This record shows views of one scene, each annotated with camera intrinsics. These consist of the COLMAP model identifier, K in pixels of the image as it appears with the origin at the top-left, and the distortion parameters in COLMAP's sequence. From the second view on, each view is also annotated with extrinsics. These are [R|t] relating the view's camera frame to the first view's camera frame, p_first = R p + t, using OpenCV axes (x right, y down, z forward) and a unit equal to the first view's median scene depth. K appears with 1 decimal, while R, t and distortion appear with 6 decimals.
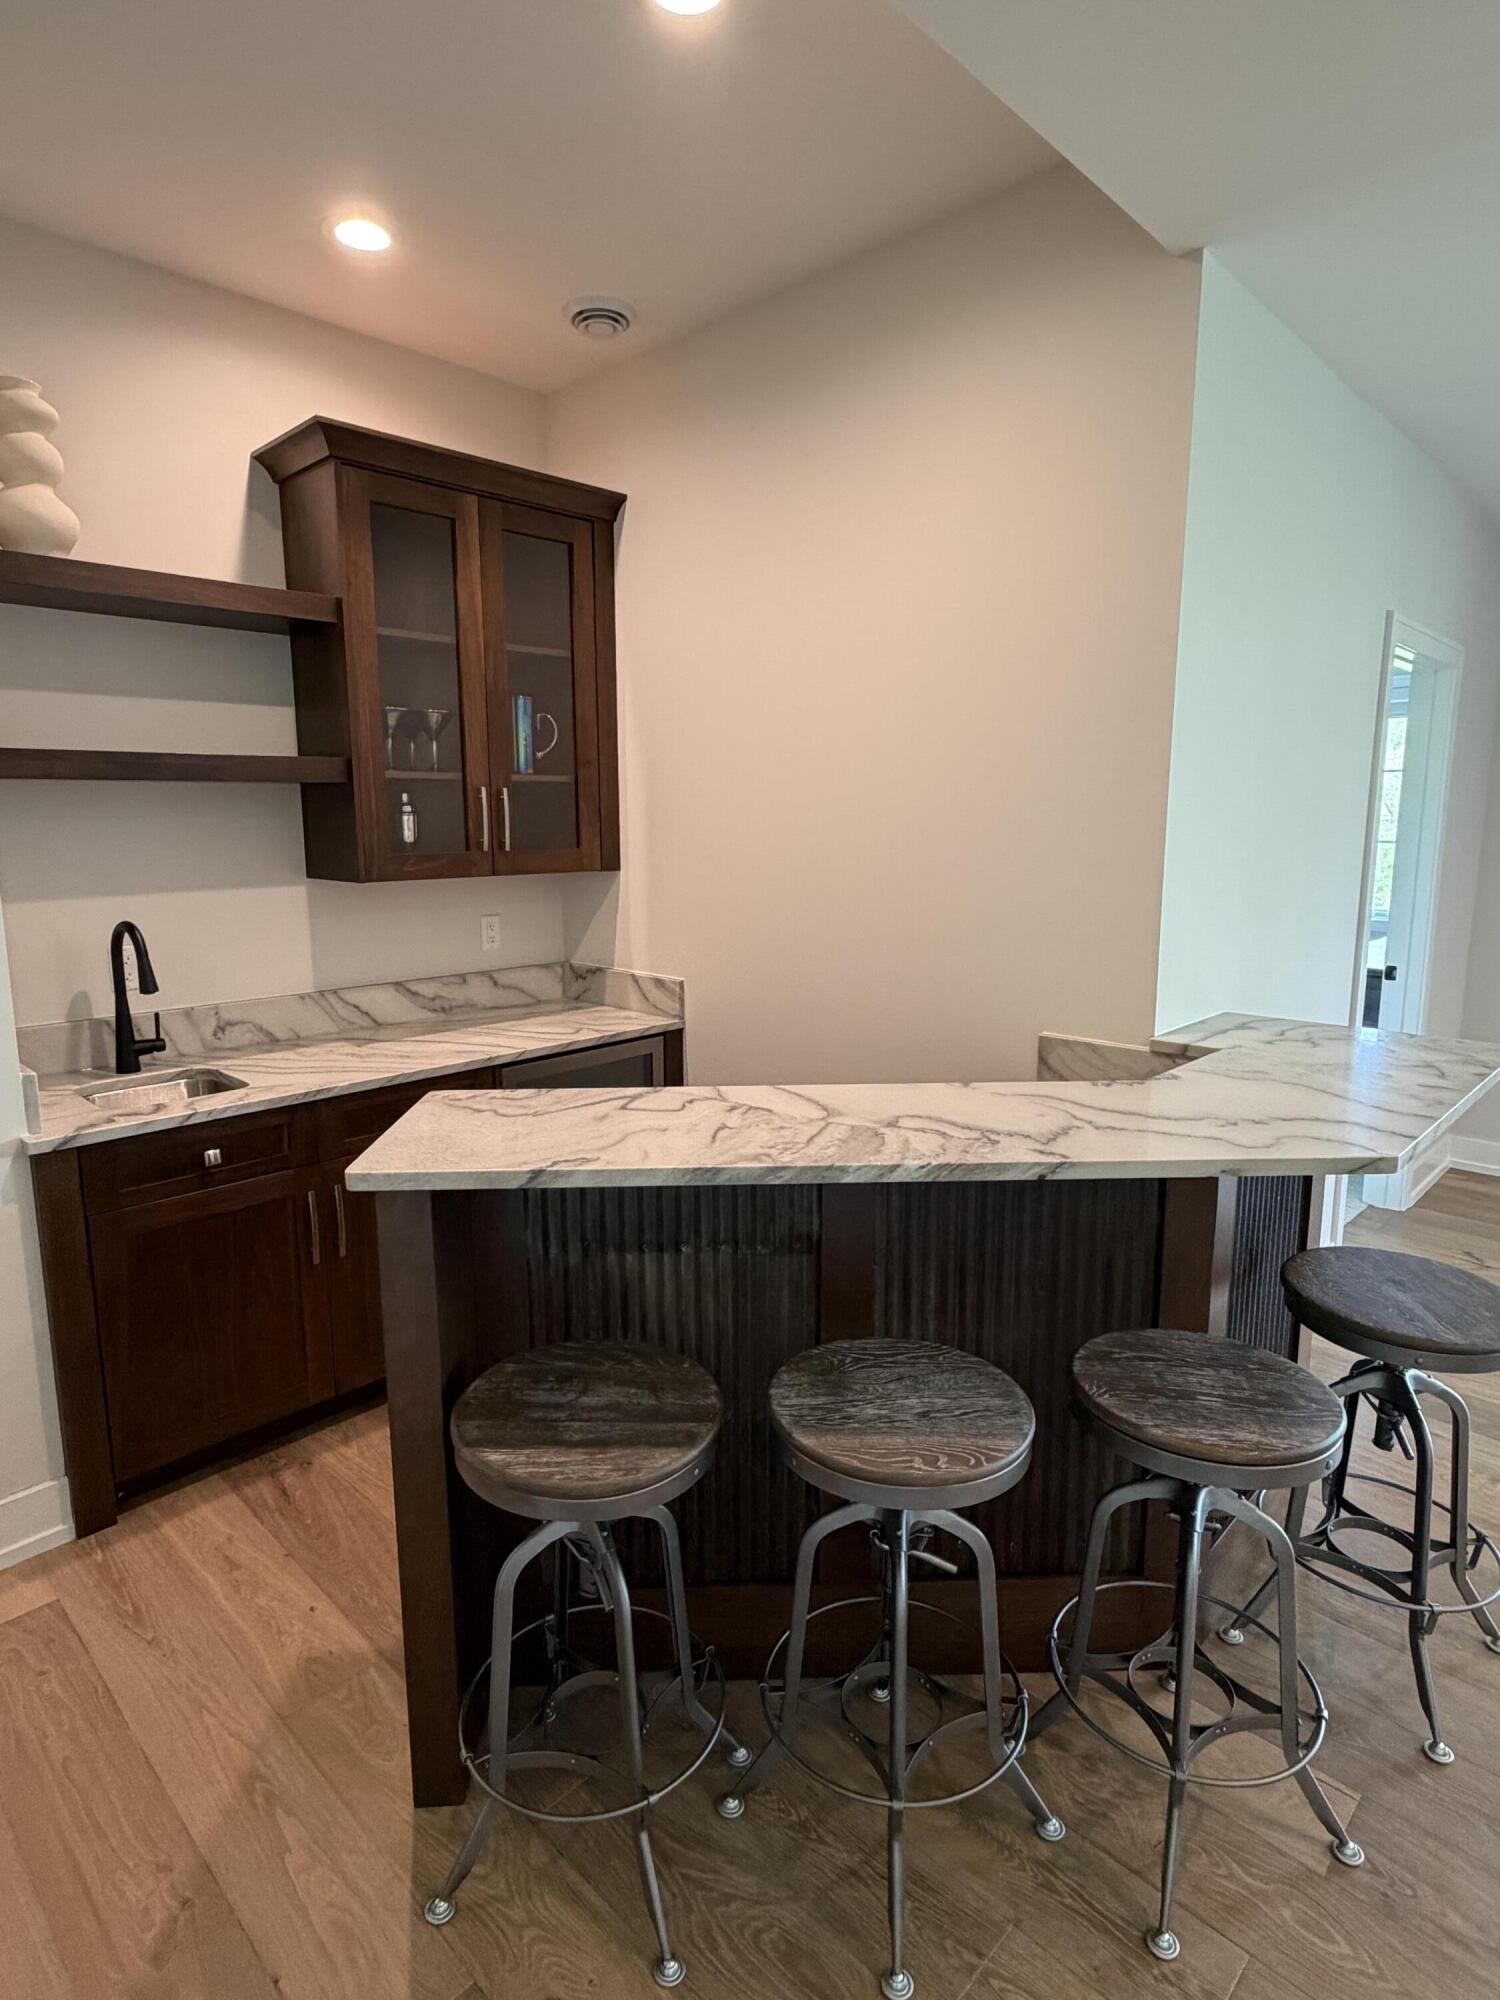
lens RADIAL K [[1088.6, 0, 747.8], [0, 1088.6, 999.3], [0, 0, 1]] dist [-0.003086, -0.000589]
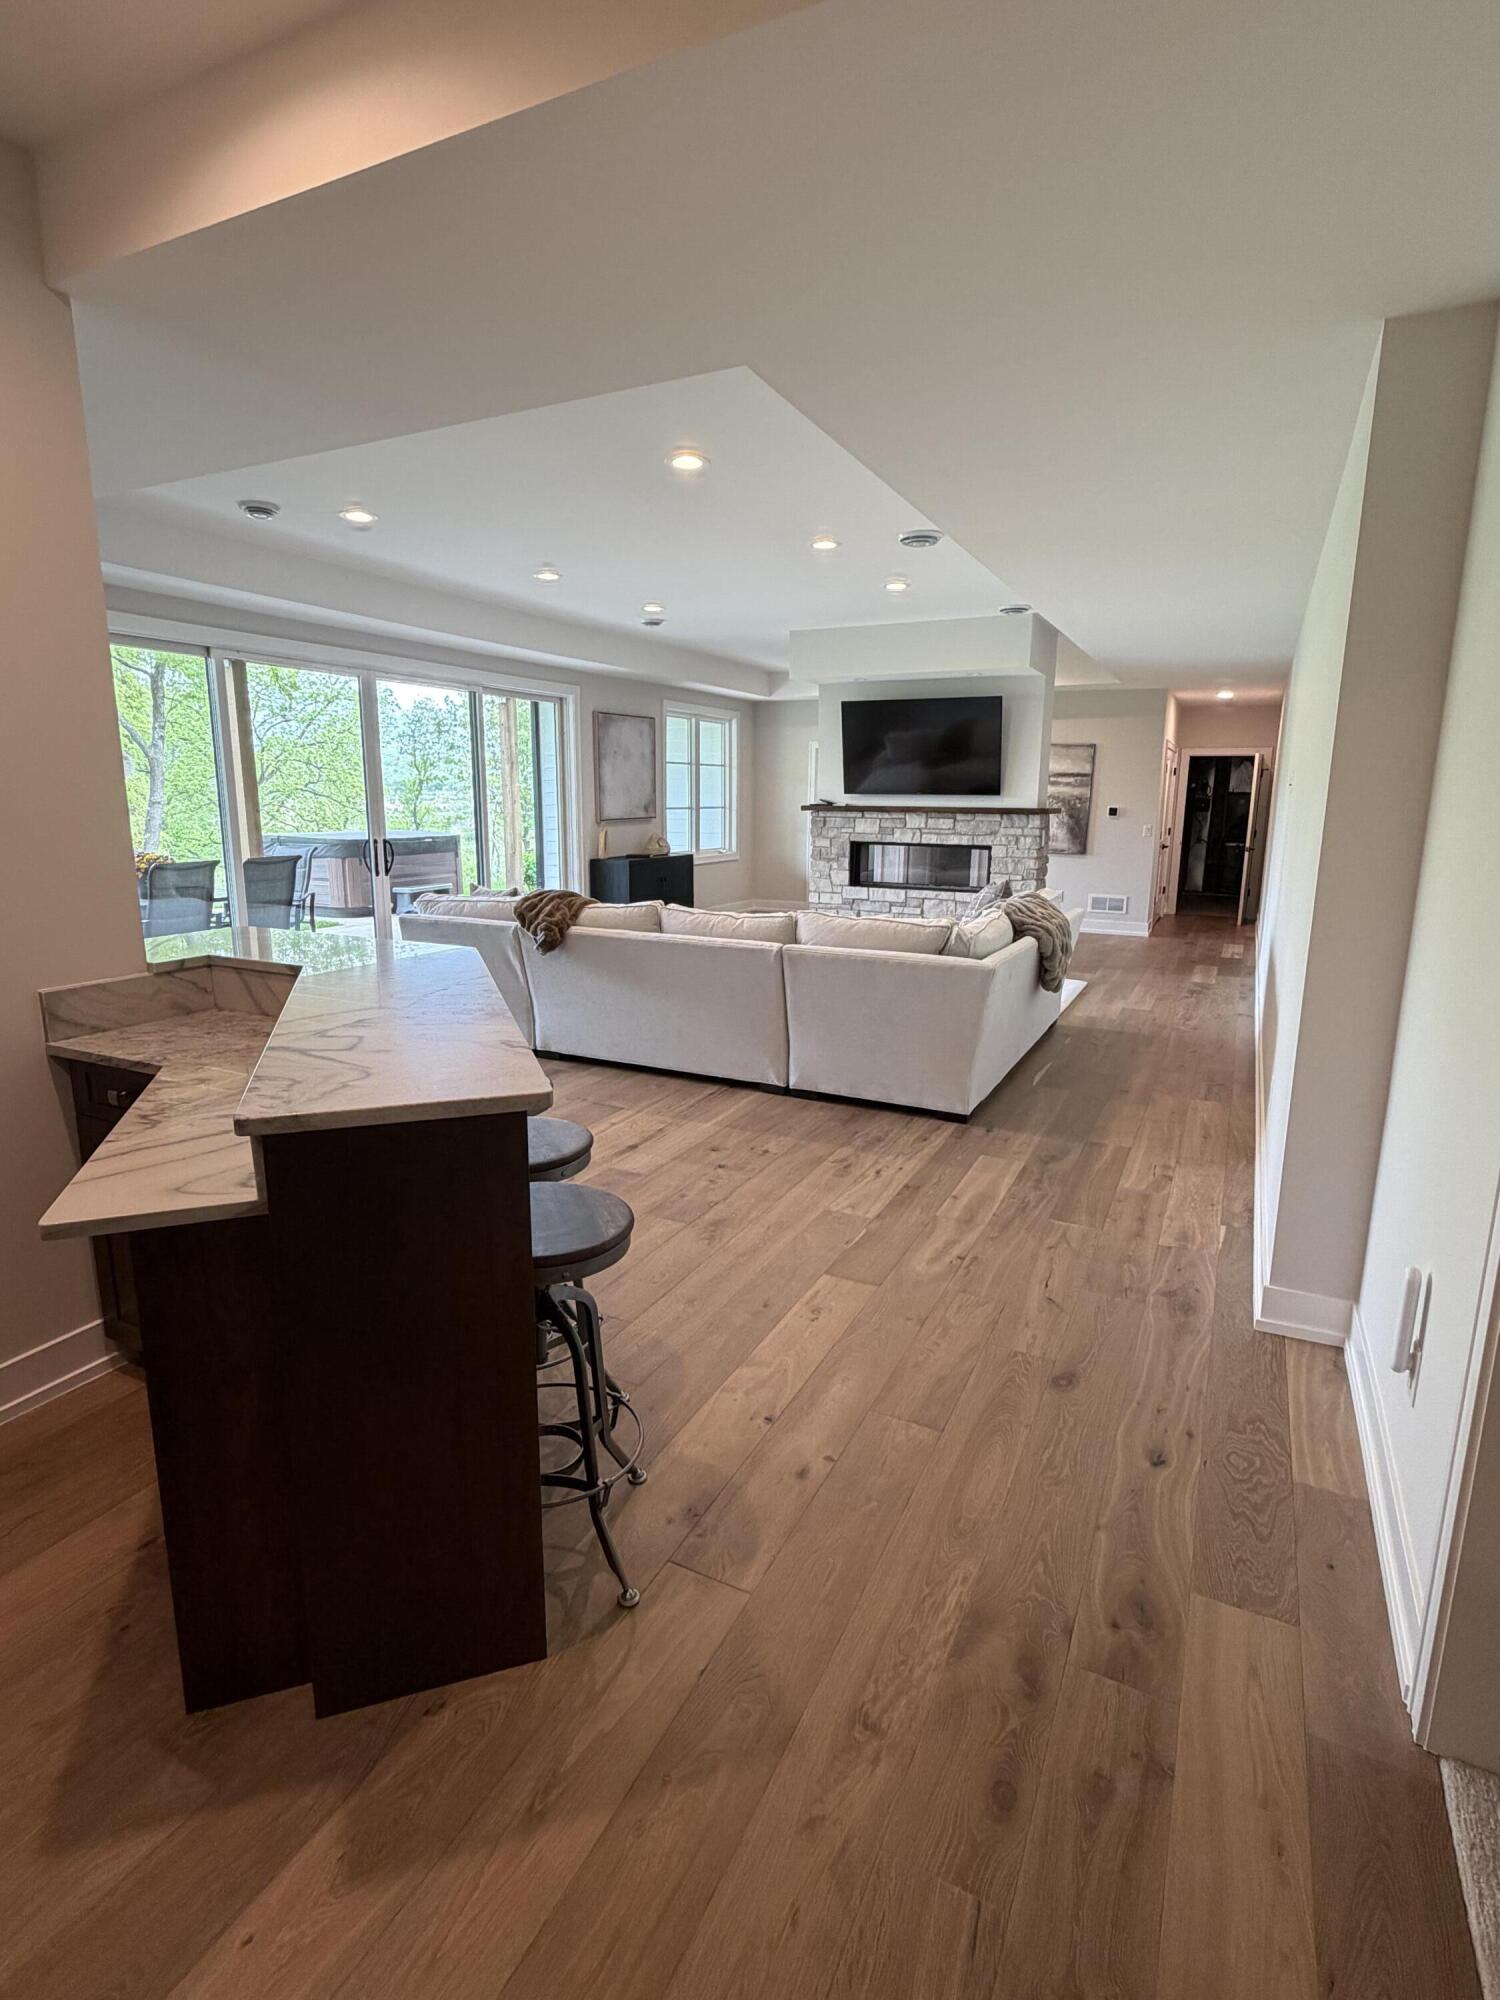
lens RADIAL K [[1000.3, 0, 746.8], [0, 1000.3, 998.5], [0, 0, 1]] dist [-0.003627, 0.002167]
pose [[-0.306086, -0.191968, 0.932448, -1.132928], [0.151804, 0.957084, 0.246871, -0.130168], [-0.939823, 0.217113, -0.263809, 0.868948]]
